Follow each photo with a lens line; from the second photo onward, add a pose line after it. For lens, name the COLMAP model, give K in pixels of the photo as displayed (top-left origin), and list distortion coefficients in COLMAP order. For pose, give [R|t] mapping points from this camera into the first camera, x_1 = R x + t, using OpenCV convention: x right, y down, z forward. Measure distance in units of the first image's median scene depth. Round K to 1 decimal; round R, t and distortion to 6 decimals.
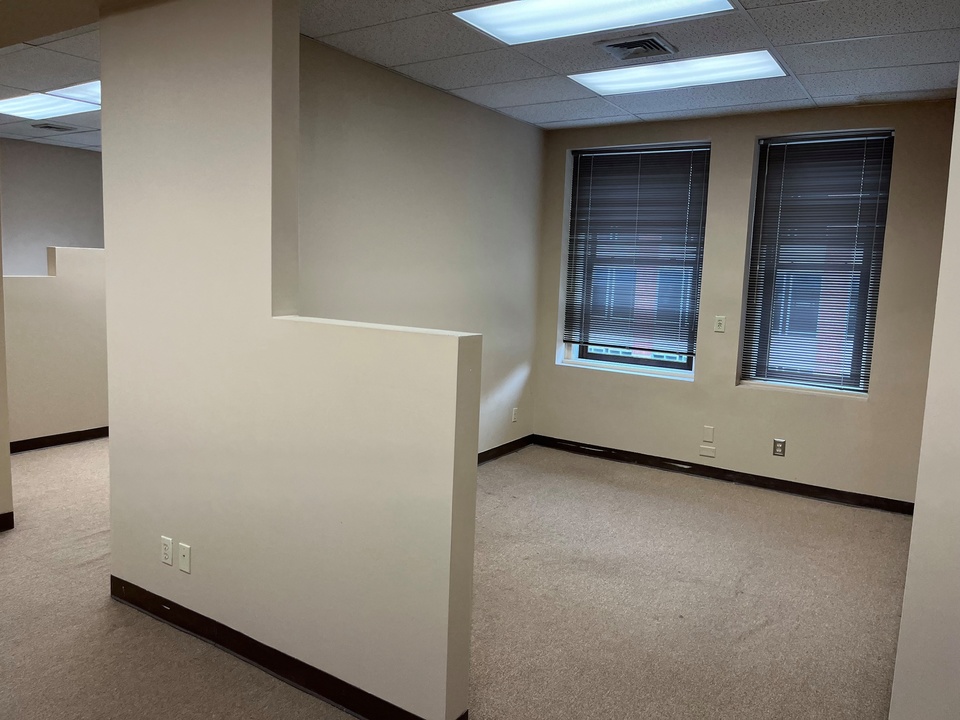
lens RADIAL K [[719.1, 0, 474.8], [0, 719.1, 357.3], [0, 0, 1]] dist [0.087223, -0.114395]
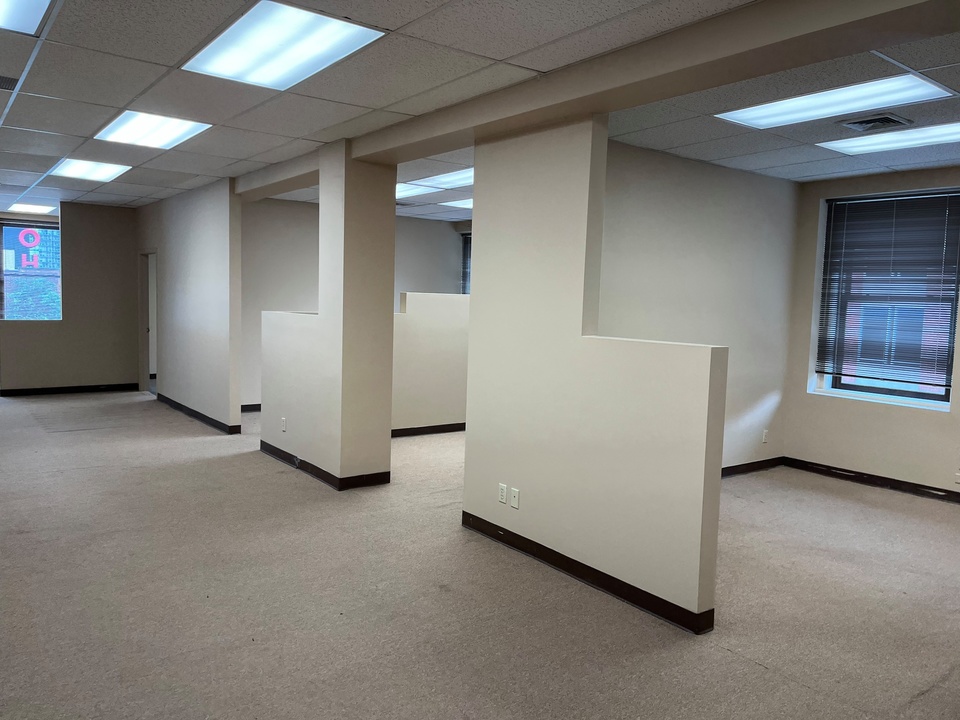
lens RADIAL K [[719.1, 0, 474.8], [0, 719.1, 357.3], [0, 0, 1]] dist [0.087223, -0.114395]
pose [[0.941904, 0.019261, -0.335330, 0.007721], [-0.038194, 0.998021, -0.049959, 0.033159], [0.333704, 0.059864, 0.940775, -0.225251]]
